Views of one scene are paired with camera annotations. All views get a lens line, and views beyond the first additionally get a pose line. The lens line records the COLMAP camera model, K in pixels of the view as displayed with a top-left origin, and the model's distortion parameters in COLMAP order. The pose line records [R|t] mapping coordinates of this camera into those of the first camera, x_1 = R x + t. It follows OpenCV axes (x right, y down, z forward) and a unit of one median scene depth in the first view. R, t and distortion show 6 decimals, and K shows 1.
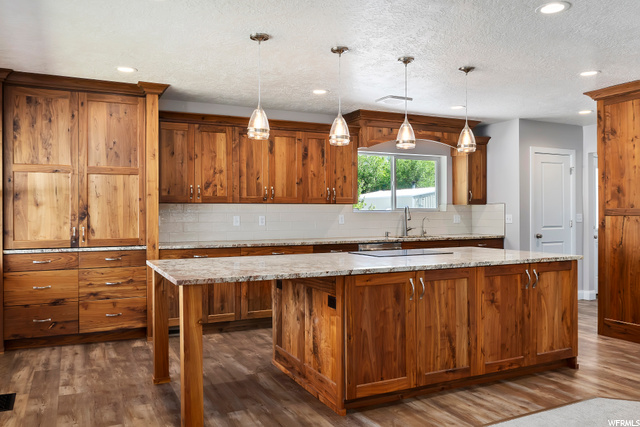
lens RADIAL K [[502.2, 0, 320.0], [0, 502.2, 213.5], [0, 0, 1]] dist [-0.027273, -0.000797]
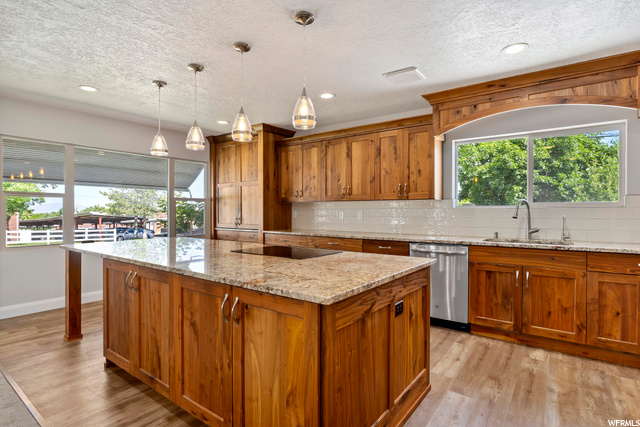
lens RADIAL K [[339.8, 0, 317.7], [0, 339.8, 201.8], [0, 0, 1]] dist [0.000958, 0.000831]
pose [[0.446233, -0.021512, -0.894658, 0.681161], [-0.004994, 0.999636, -0.026527, 0.003968], [0.894903, 0.016306, 0.445963, 0.698758]]
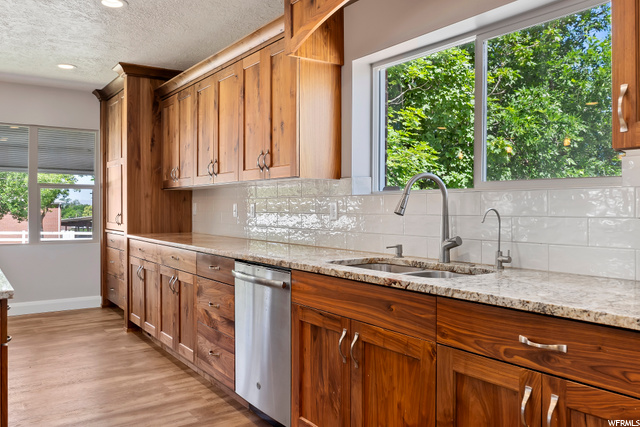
lens RADIAL K [[502.2, 0, 320.0], [0, 502.2, 213.5], [0, 0, 1]] dist [-0.027273, -0.000797]
pose [[0.172595, 0.010801, -0.984934, 0.685711], [-0.011288, 0.999896, 0.008987, 0.013397], [0.984928, 0.009567, 0.172699, 1.215034]]
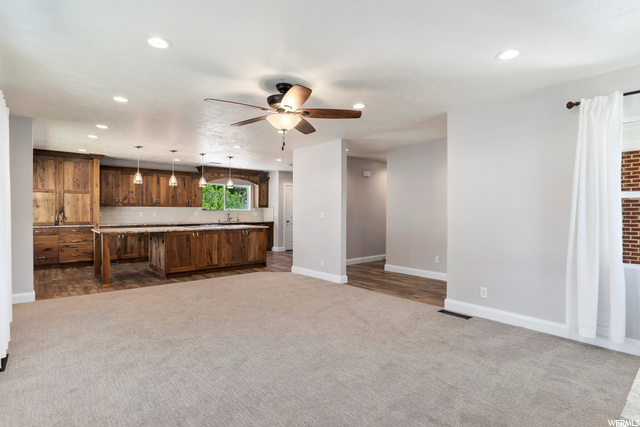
lens RADIAL K [[325.2, 0, 320.0], [0, 325.2, 213.5], [0, 0, 1]] dist [-0.000161, -0.000171]
pose [[0.968805, 0.003262, 0.247802, 0.291292], [-0.004666, 0.999976, 0.005077, 0.000593], [-0.247780, -0.006074, 0.968797, -0.703976]]
